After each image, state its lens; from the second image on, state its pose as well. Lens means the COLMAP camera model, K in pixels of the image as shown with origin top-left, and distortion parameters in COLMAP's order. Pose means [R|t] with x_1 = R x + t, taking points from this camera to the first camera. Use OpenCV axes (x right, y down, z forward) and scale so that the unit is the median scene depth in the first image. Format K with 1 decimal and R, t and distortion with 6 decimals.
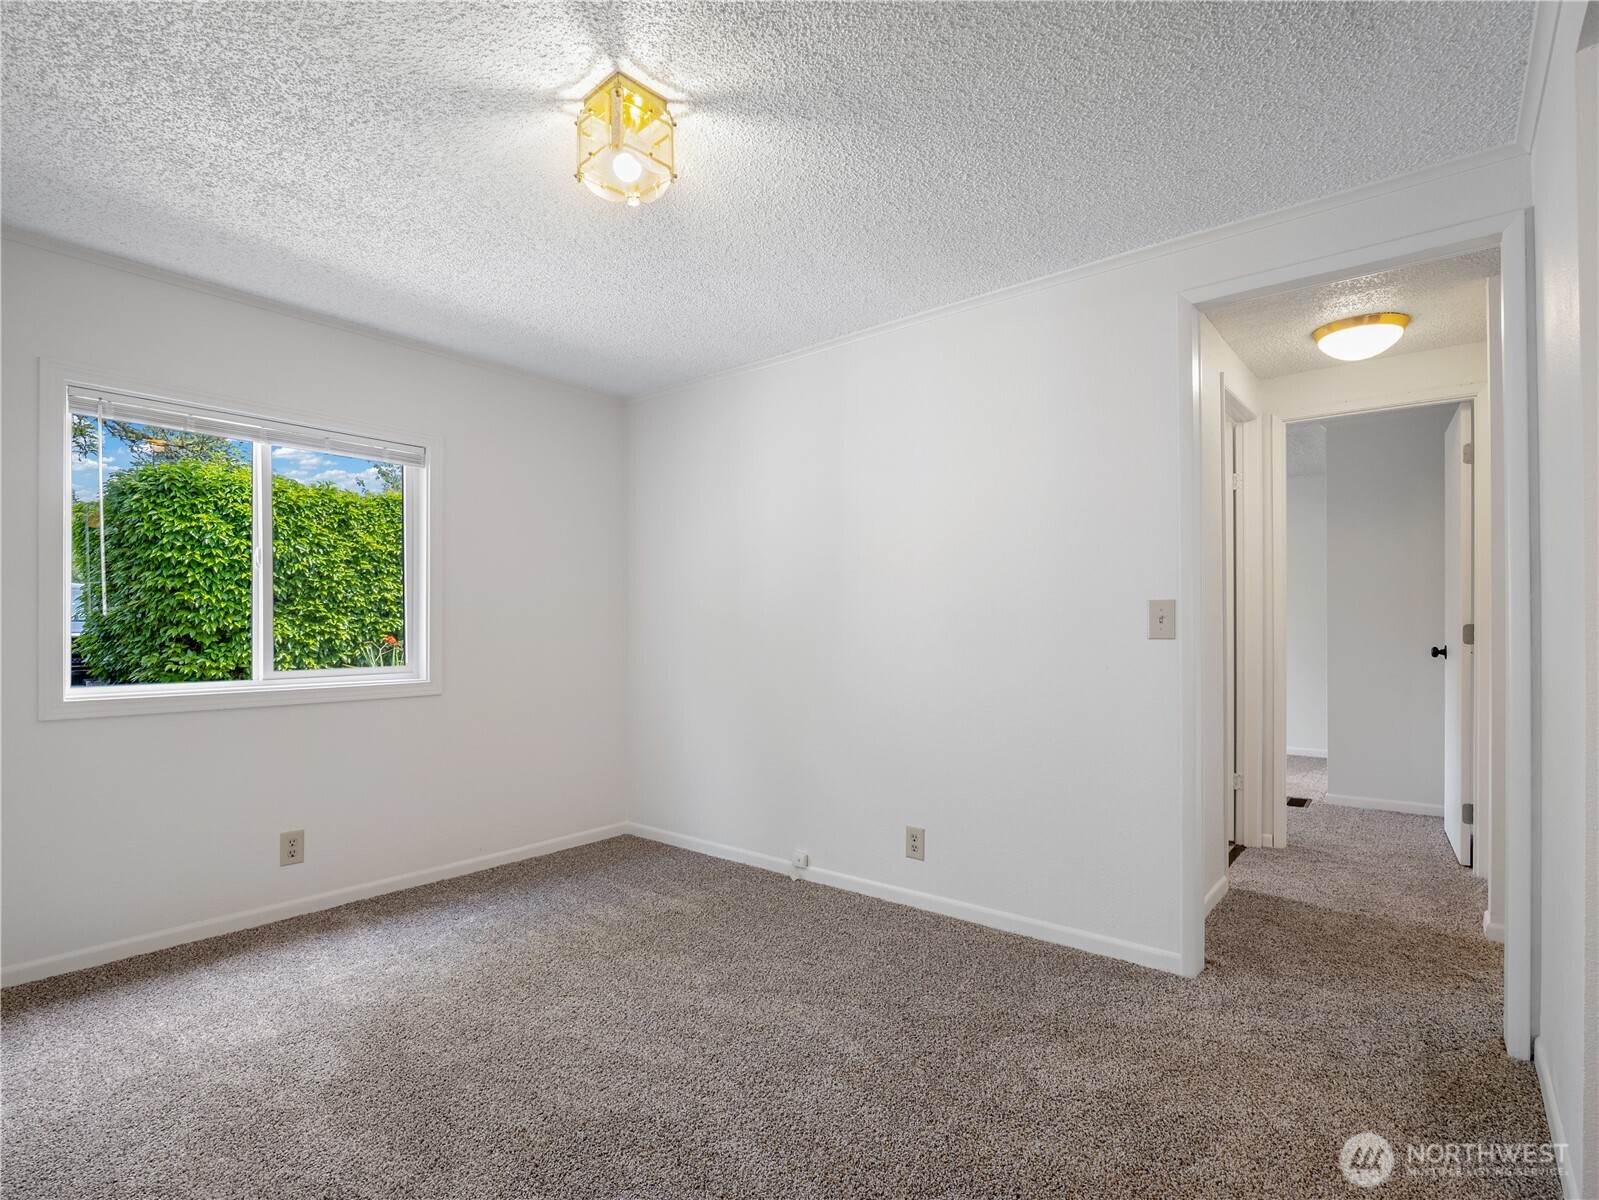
lens RADIAL K [[780.7, 0, 804.7], [0, 780.7, 622.6], [0, 0, 1]] dist [-0.009800, -0.003392]
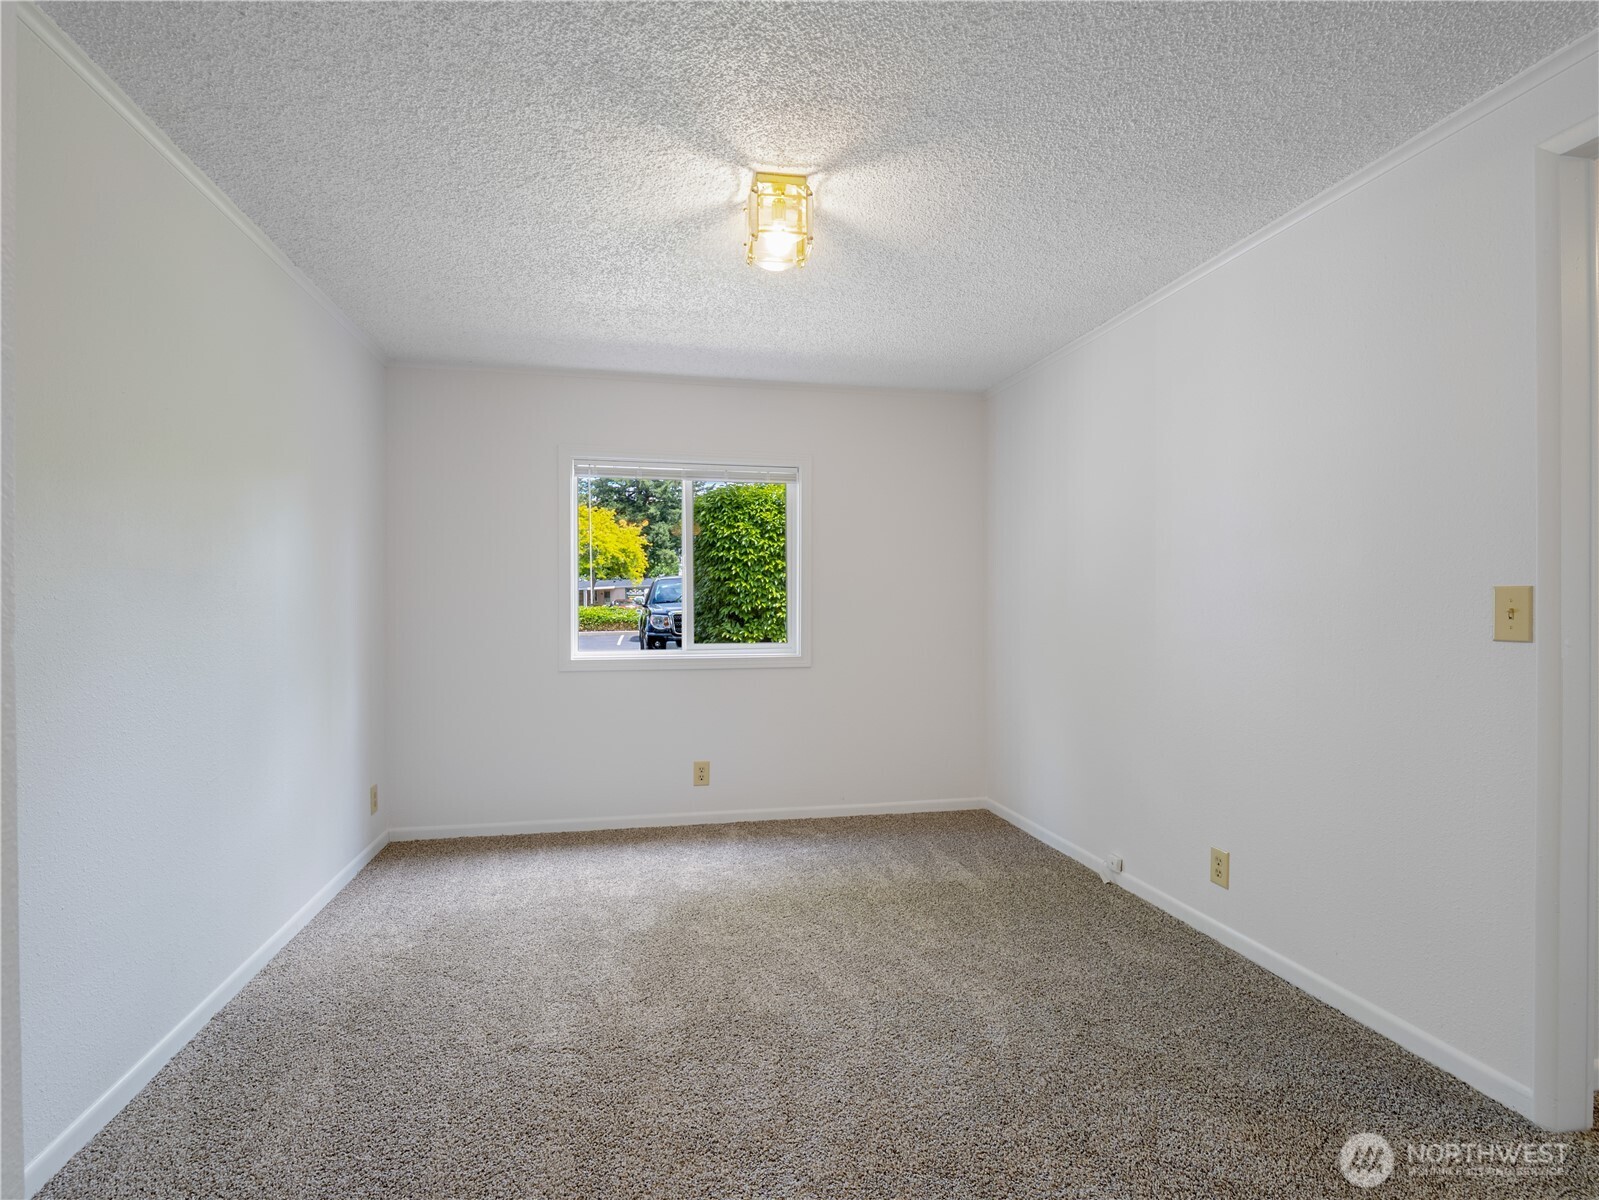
lens RADIAL K [[780.7, 0, 803.5], [0, 780.7, 606.3], [0, 0, 1]] dist [-0.009800, -0.003392]
pose [[0.779579, 0.003390, -0.626294, 0.301267], [0.002578, 0.999960, 0.008621, -0.014841], [0.626298, -0.008335, 0.779539, 0.036968]]
